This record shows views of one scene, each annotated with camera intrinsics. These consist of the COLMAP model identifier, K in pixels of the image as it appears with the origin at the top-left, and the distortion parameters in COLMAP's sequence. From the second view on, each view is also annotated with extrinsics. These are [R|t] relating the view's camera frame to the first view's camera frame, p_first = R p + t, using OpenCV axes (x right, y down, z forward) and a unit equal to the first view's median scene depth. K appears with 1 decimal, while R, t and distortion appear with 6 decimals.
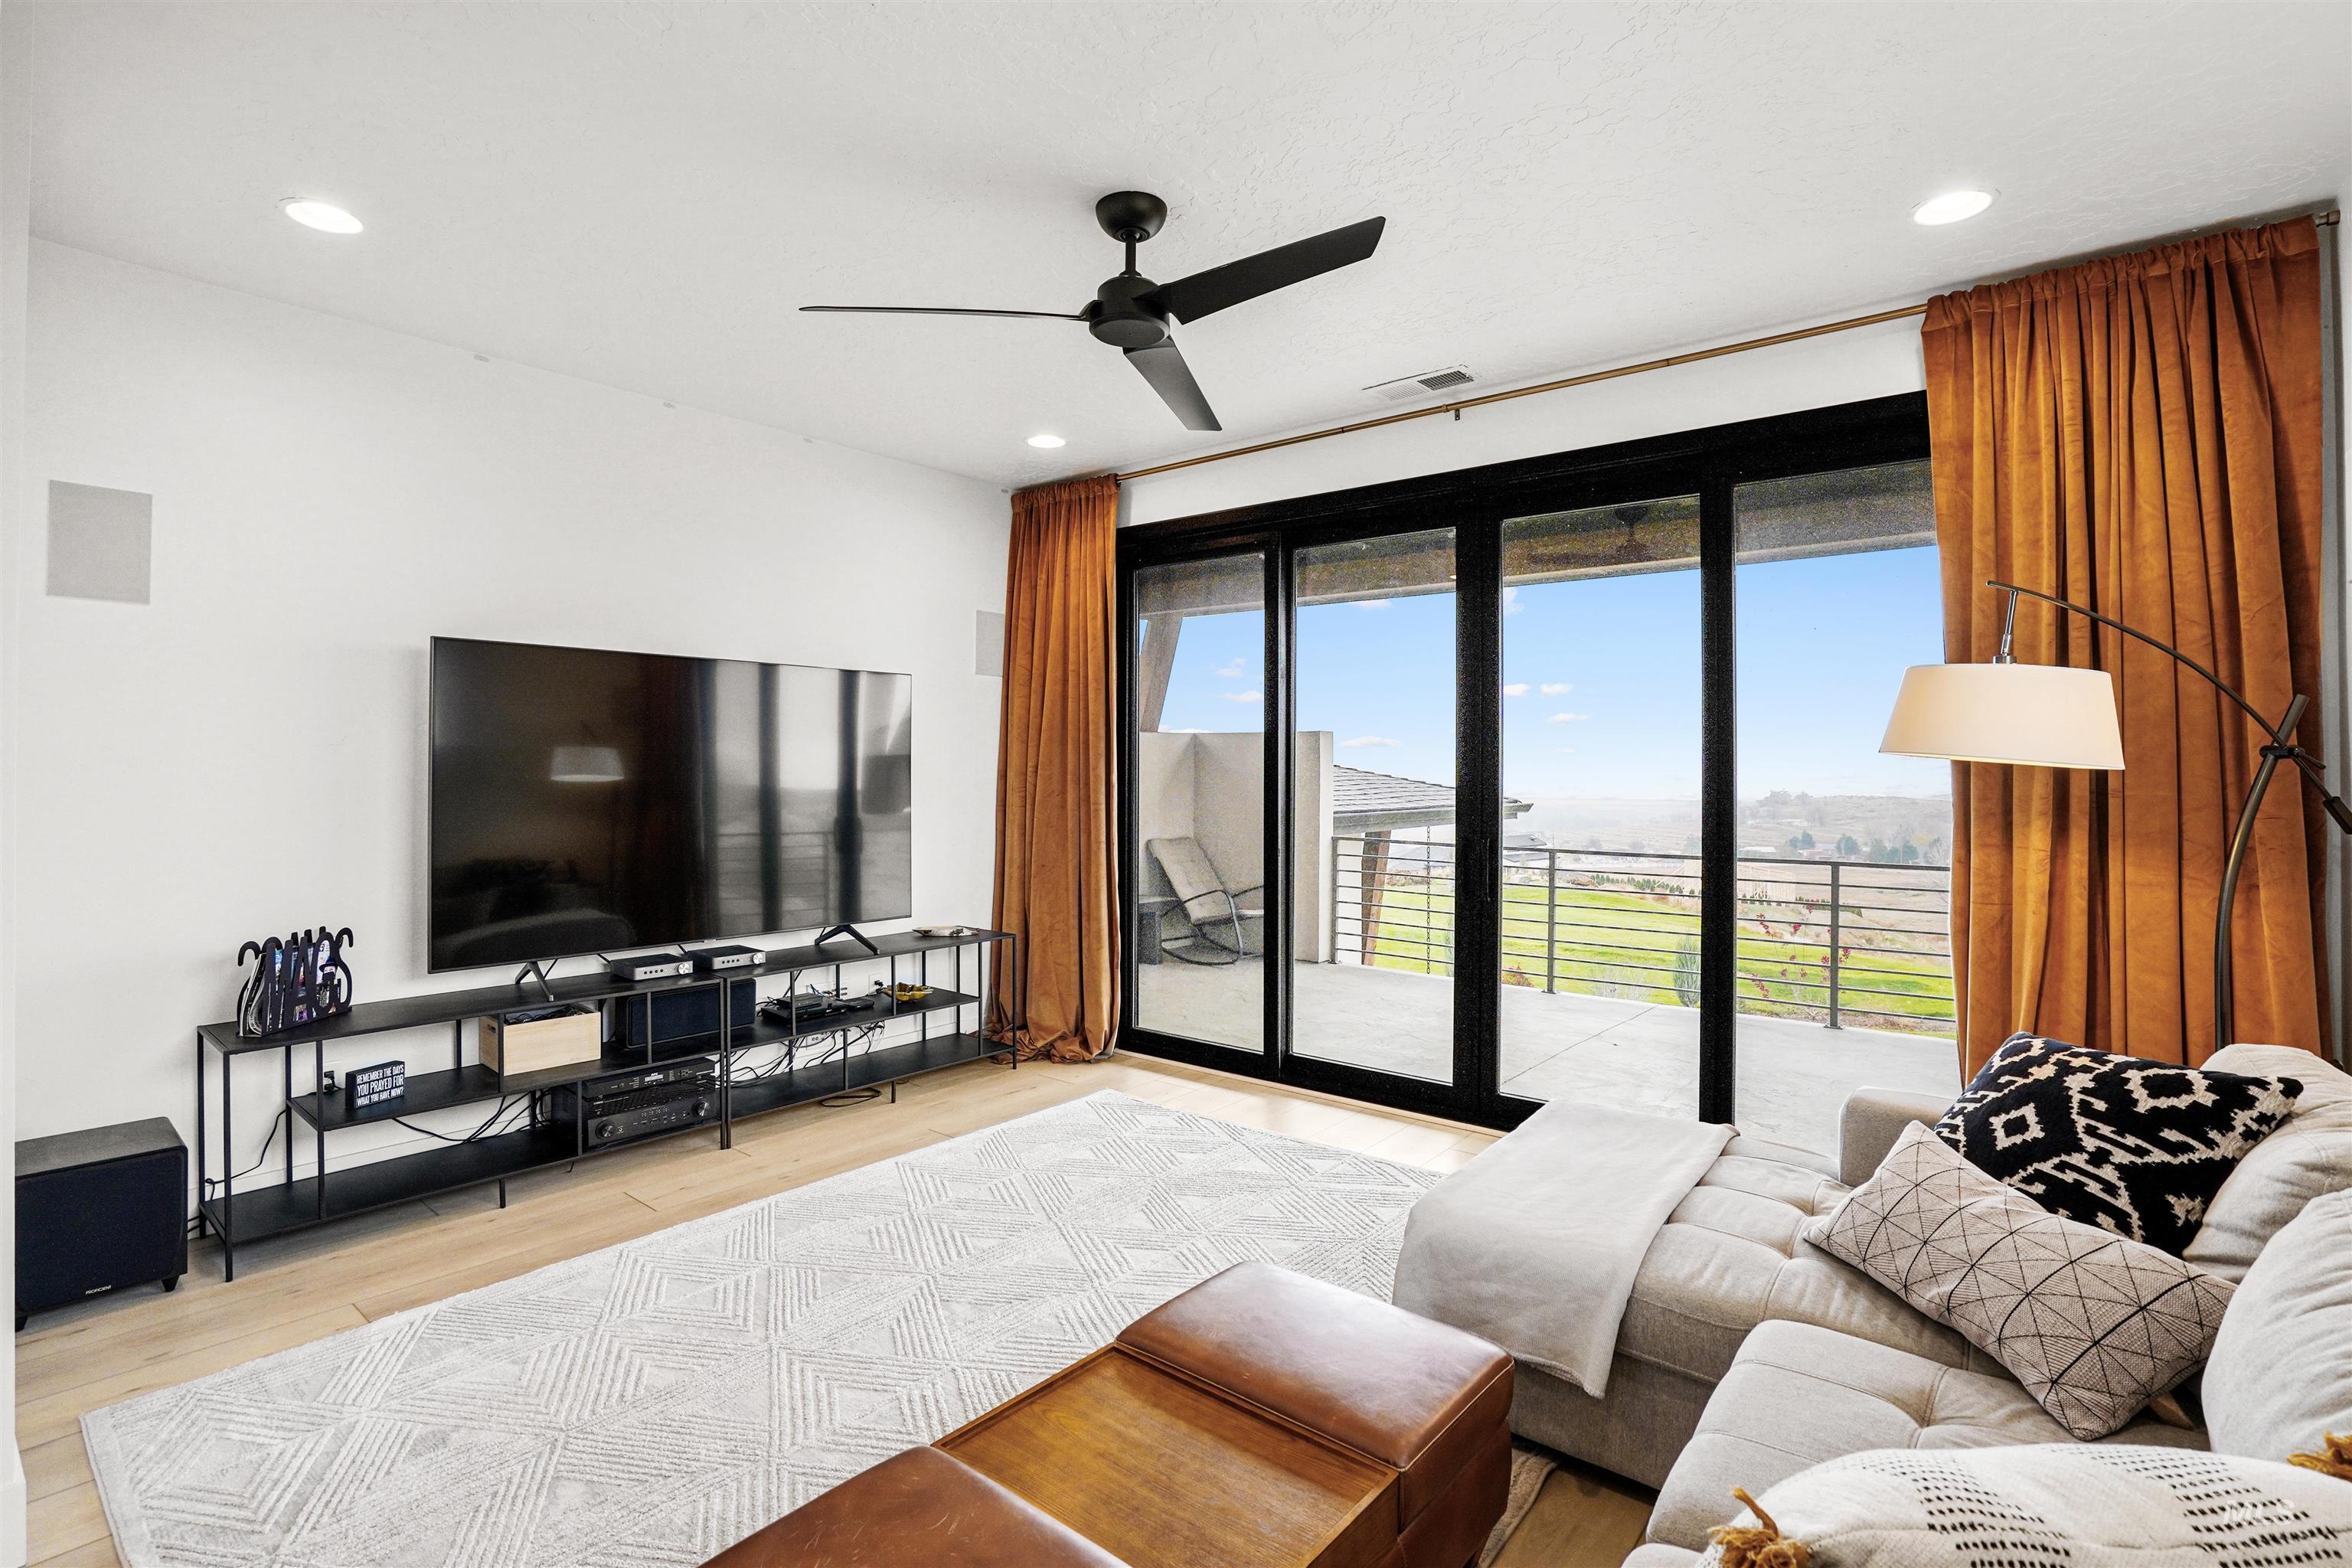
lens RADIAL K [[1097.2, 0, 1172.3], [0, 1097.2, 739.6], [0, 0, 1]] dist [-0.052494, 0.019325]
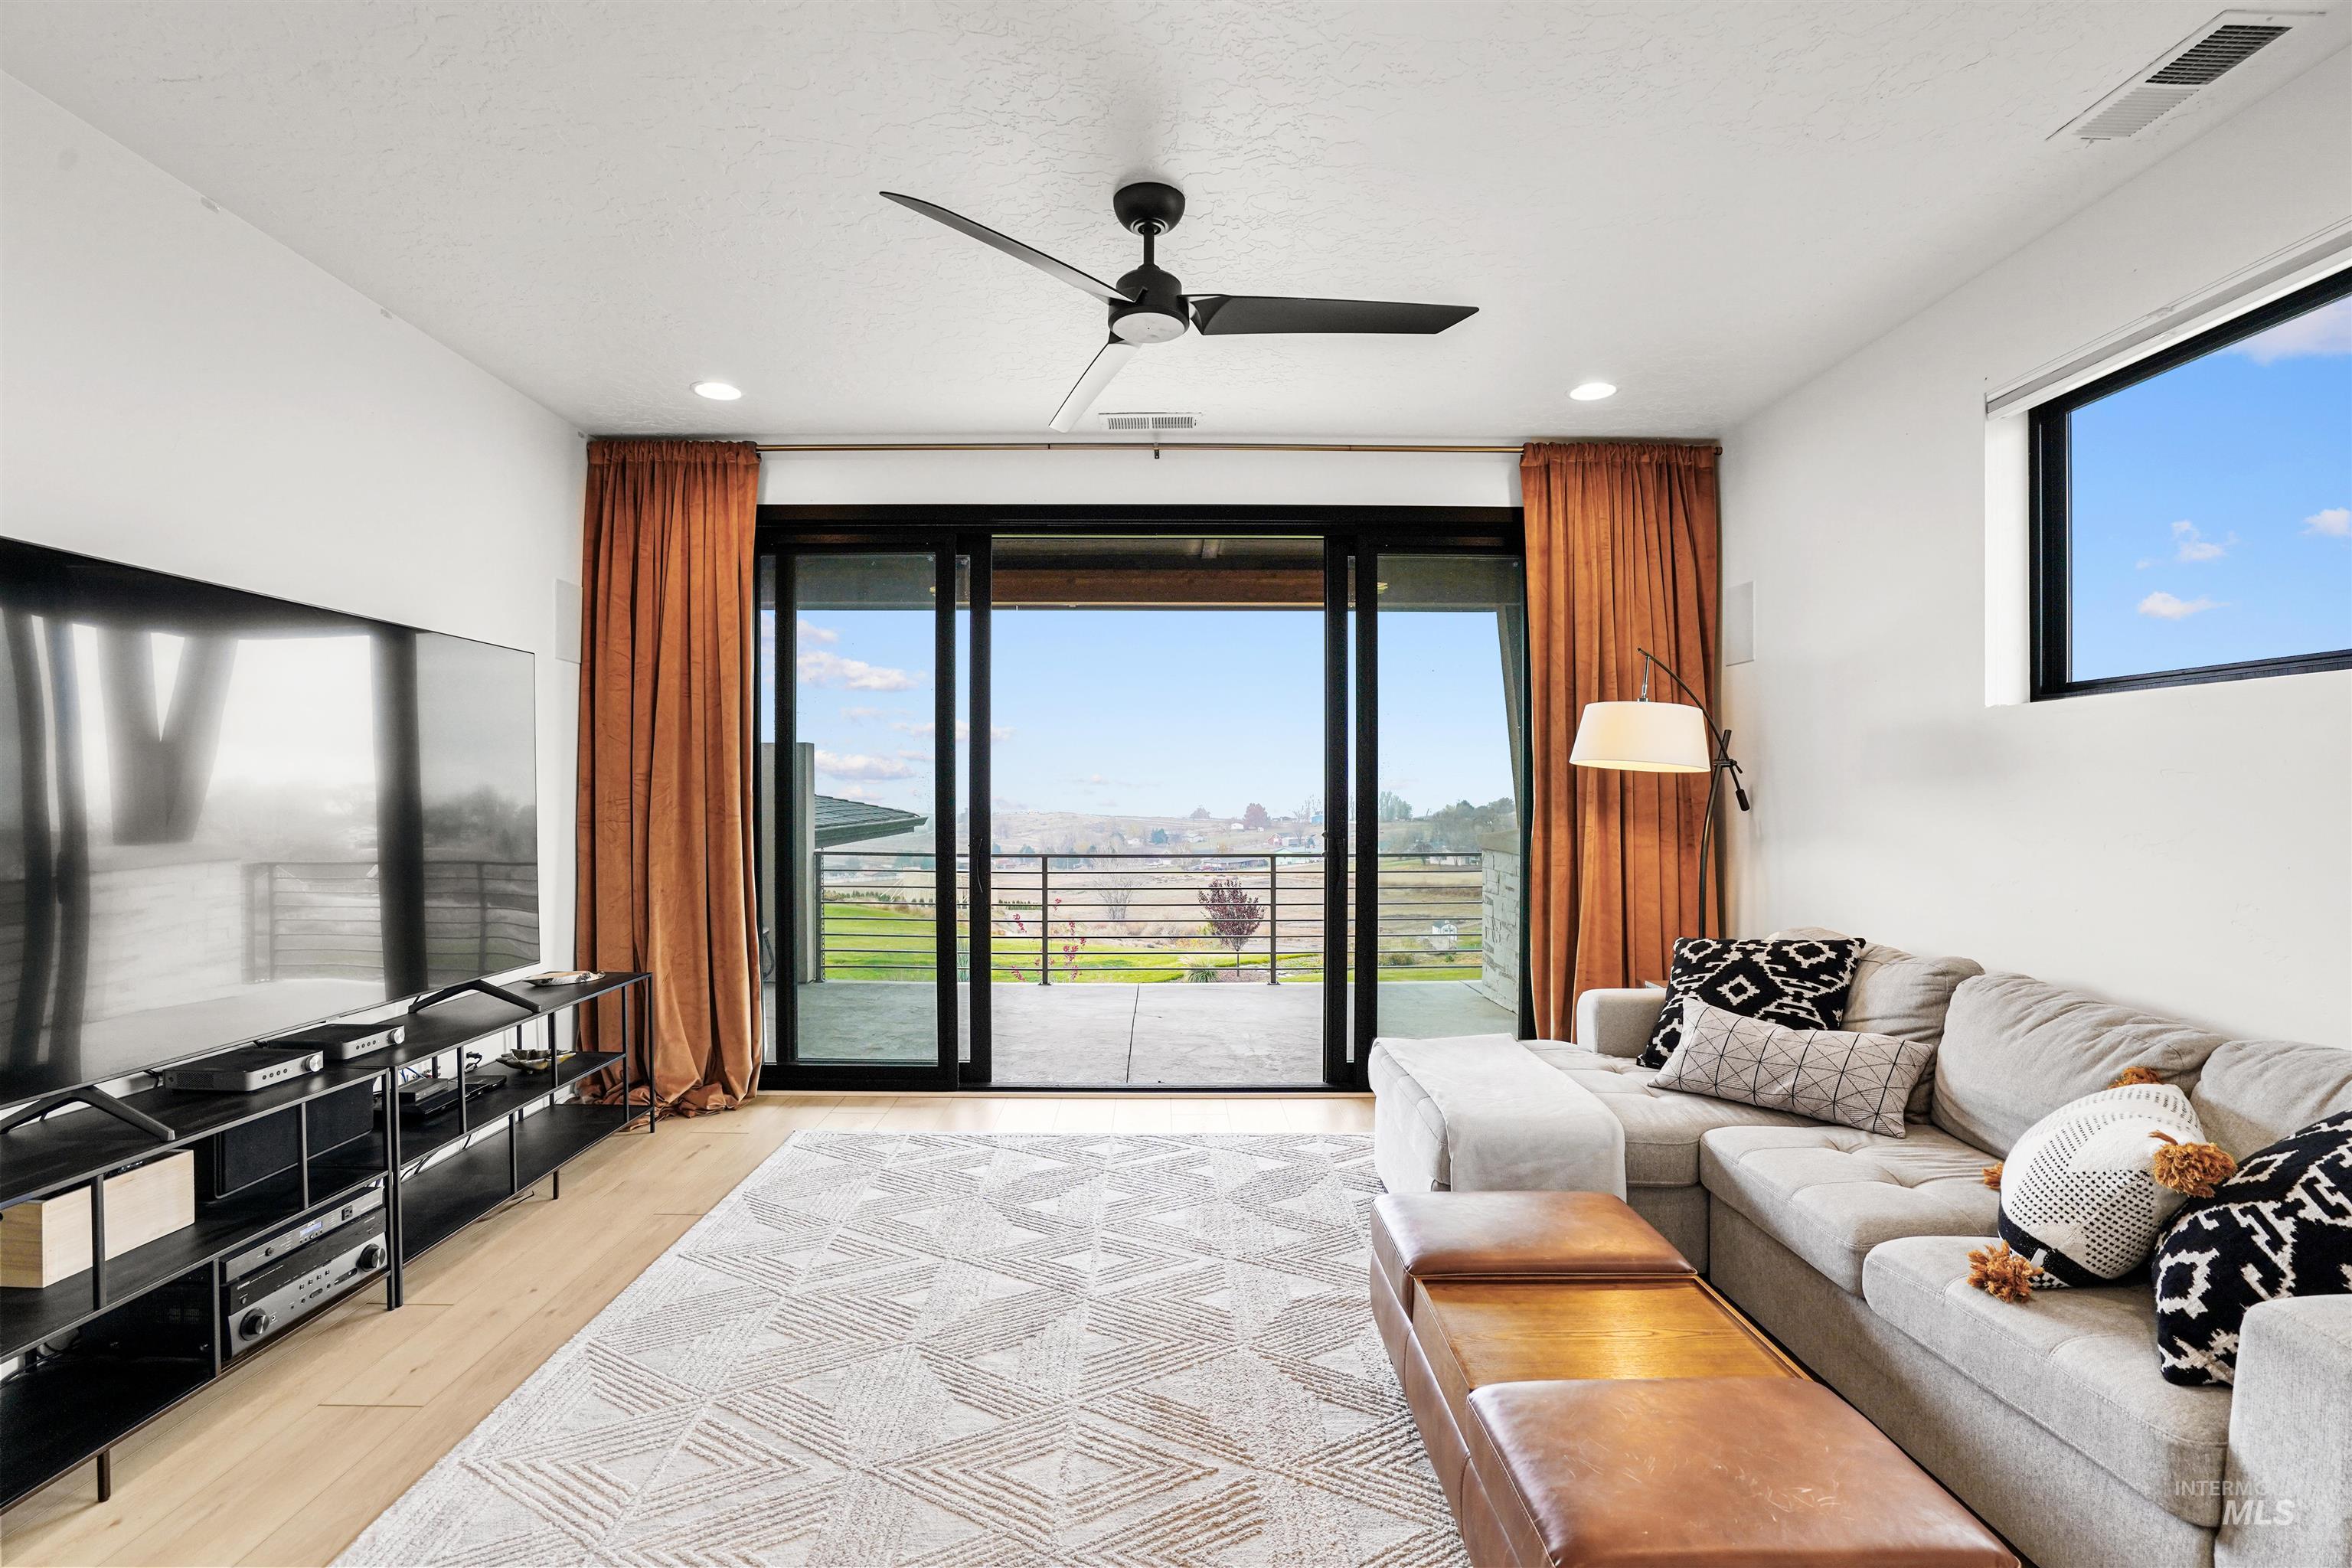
lens RADIAL K [[1088.9, 0, 1126.6], [0, 1088.9, 787.4], [0, 0, 1]] dist [-0.059371, 0.018808]
pose [[0.775352, -0.001590, 0.631527, -0.575082], [-0.013704, 0.999719, 0.019341, 0.022567], [-0.631380, -0.023650, 0.775113, 0.203981]]
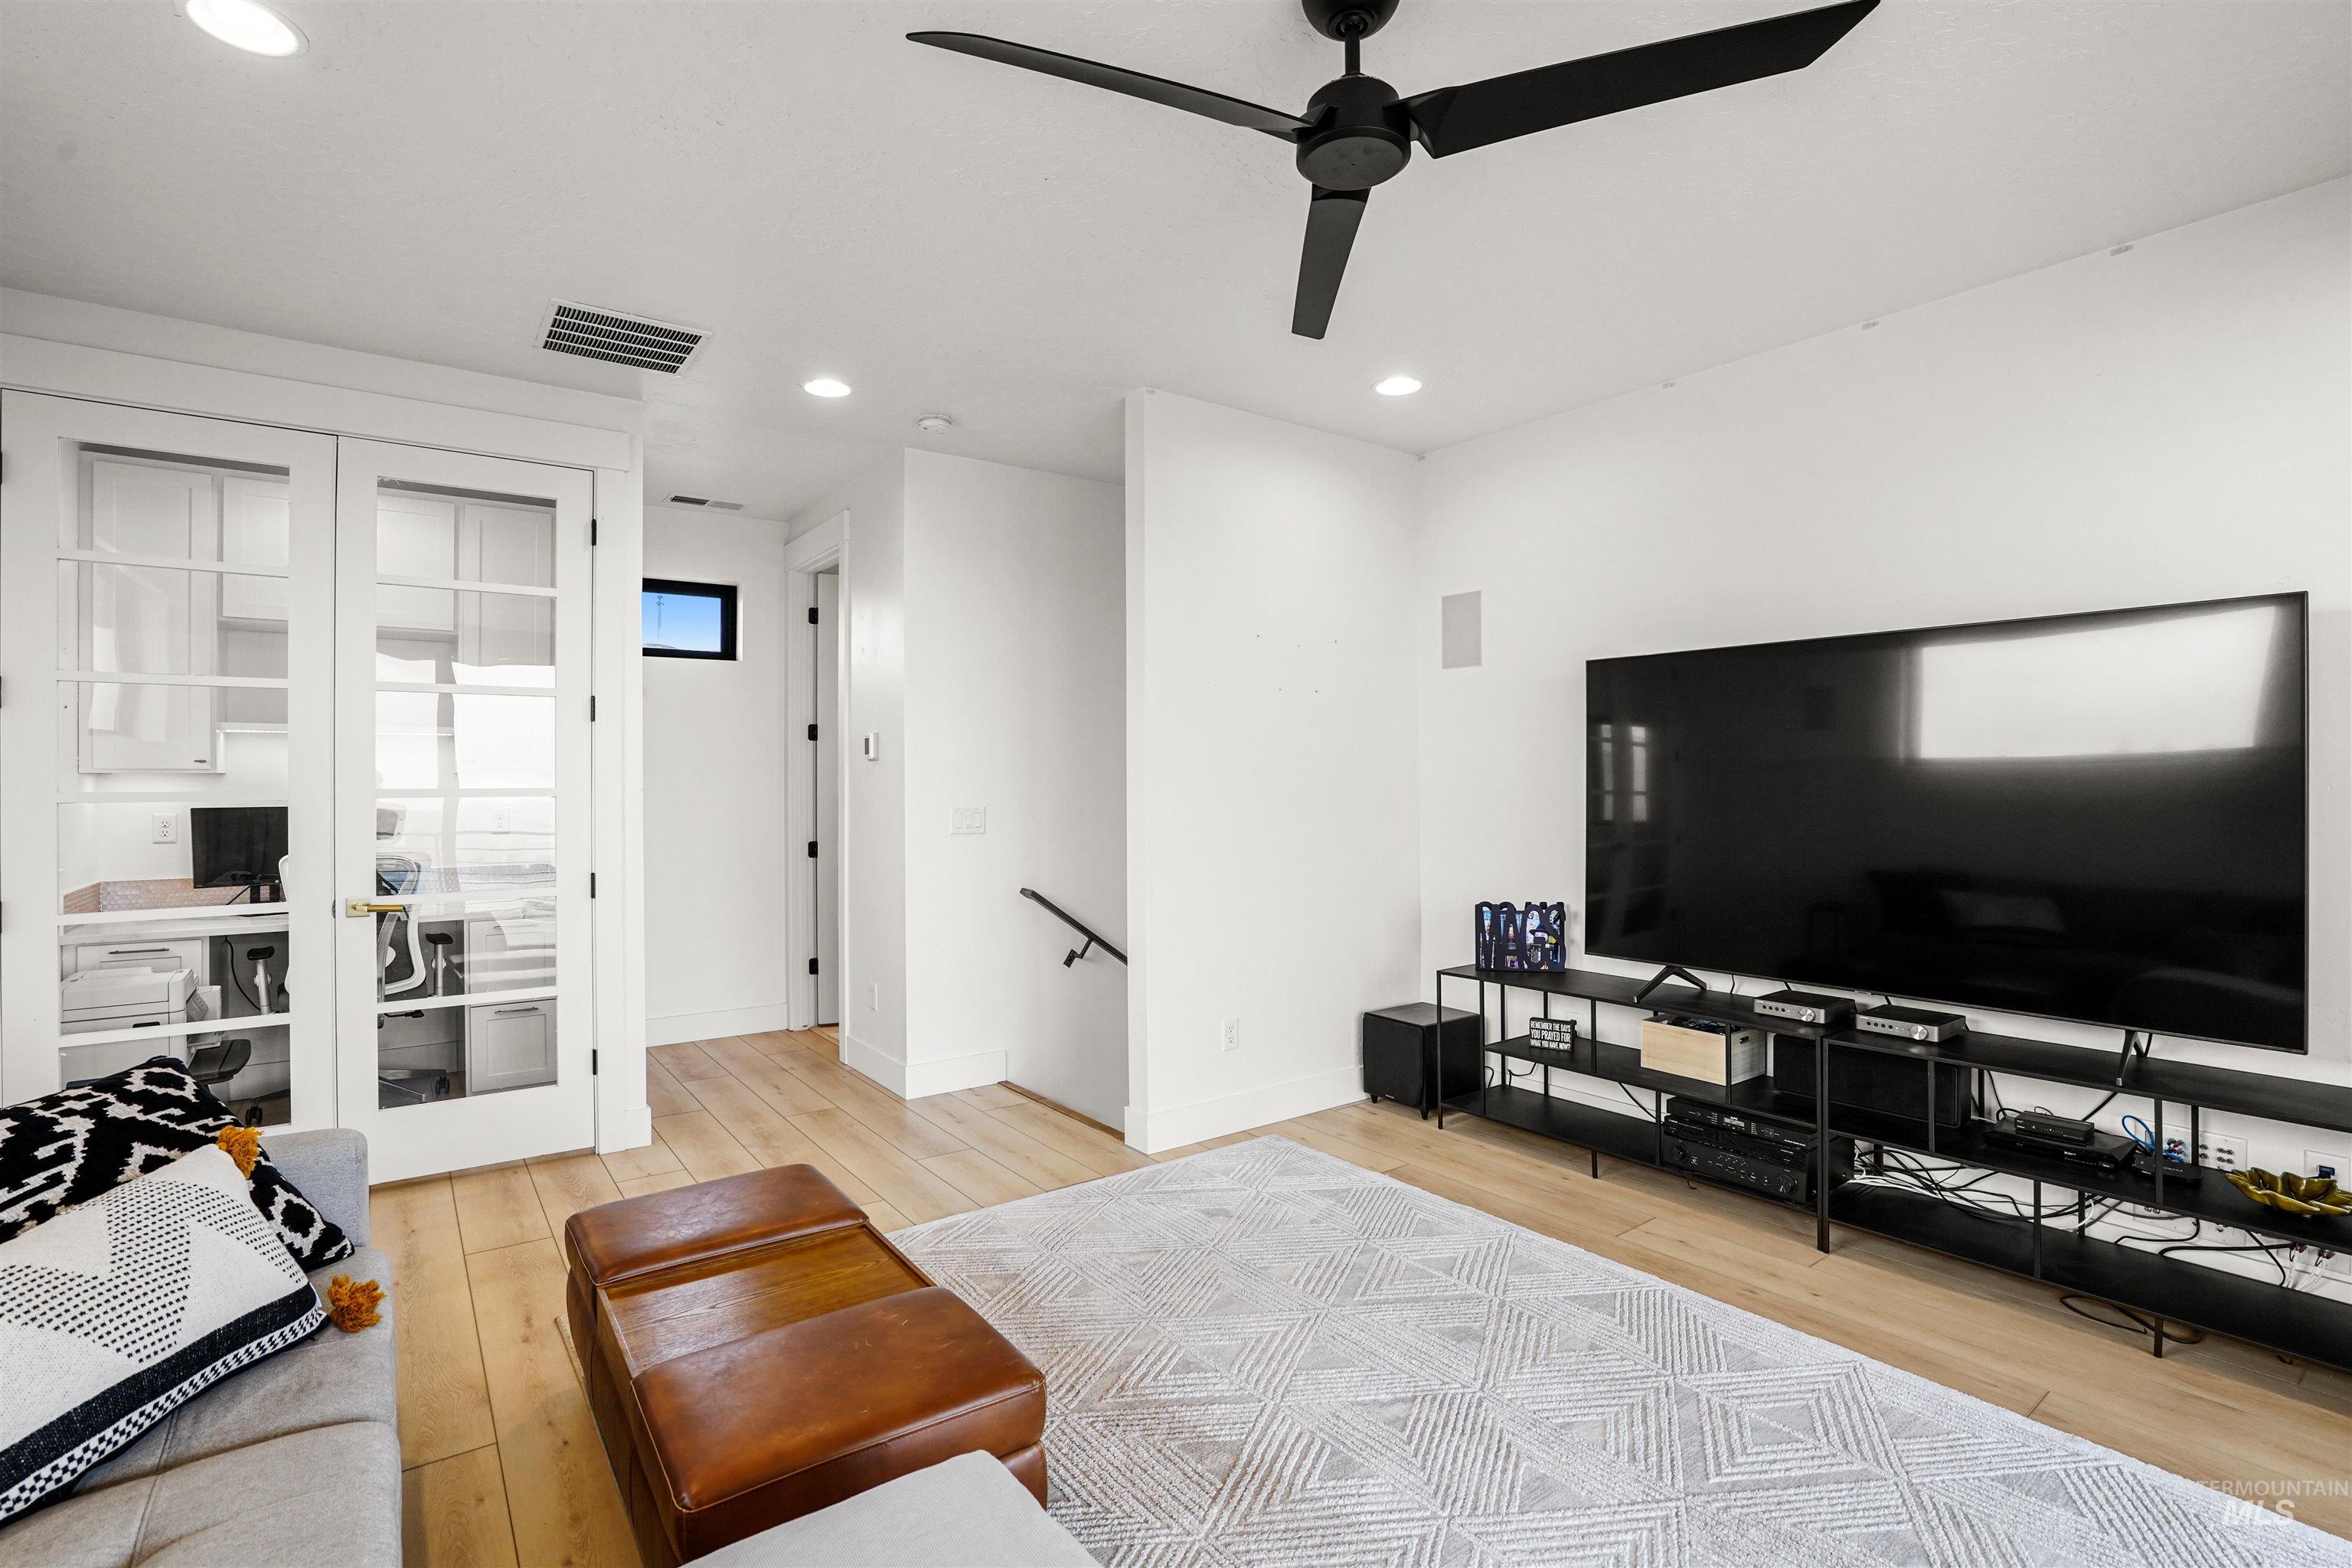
lens RADIAL K [[1101.2, 0, 1174.0], [0, 1101.2, 759.1], [0, 0, 1]] dist [-0.061847, 0.023950]
pose [[-0.238816, -0.016647, -0.970922, 0.573262], [0.026317, 0.999375, -0.023608, 0.025671], [0.970708, -0.031190, -0.238228, 0.885897]]
